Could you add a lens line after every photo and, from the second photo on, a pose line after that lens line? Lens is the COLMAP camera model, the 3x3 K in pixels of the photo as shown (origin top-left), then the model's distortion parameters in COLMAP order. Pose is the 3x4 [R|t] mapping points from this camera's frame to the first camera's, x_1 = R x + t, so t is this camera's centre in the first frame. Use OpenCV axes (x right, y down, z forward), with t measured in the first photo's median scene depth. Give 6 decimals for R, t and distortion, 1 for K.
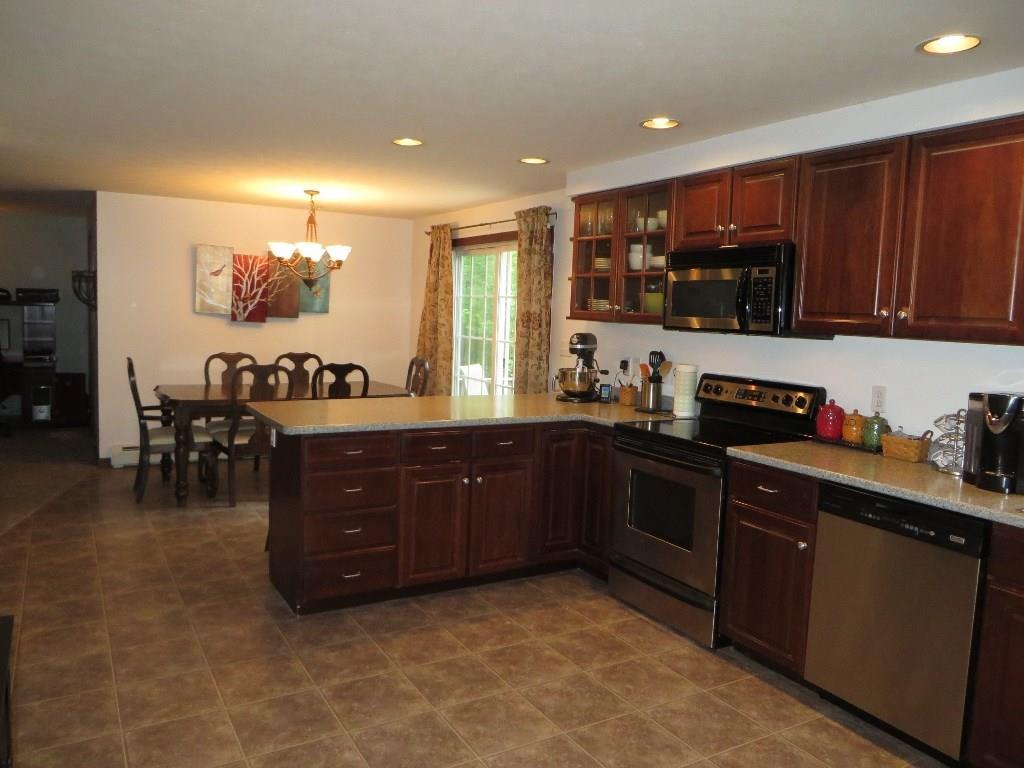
lens RADIAL K [[762.1, 0, 504.8], [0, 762.1, 380.1], [0, 0, 1]] dist [-0.003927, 0.000100]
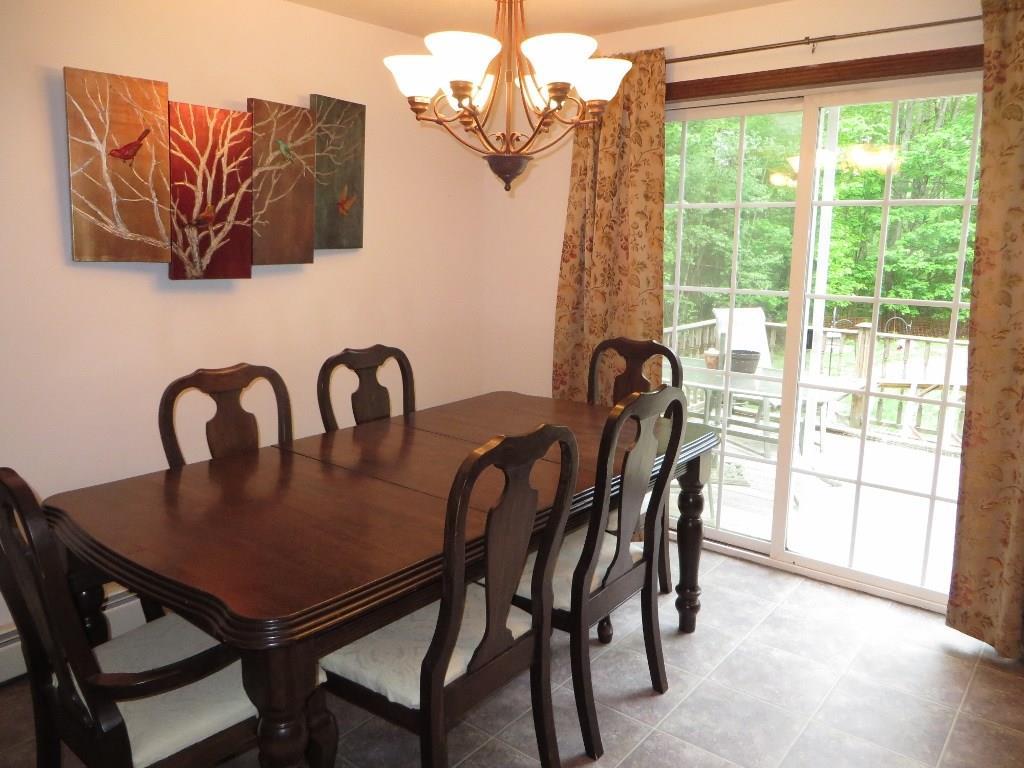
lens RADIAL K [[762.1, 0, 518.4], [0, 762.1, 382.8], [0, 0, 1]] dist [-0.003927, 0.000100]
pose [[0.937373, -0.093886, 0.335436, -0.327080], [0.055296, 0.990888, 0.122818, -0.062542], [-0.343910, -0.096578, 0.934023, 0.563559]]
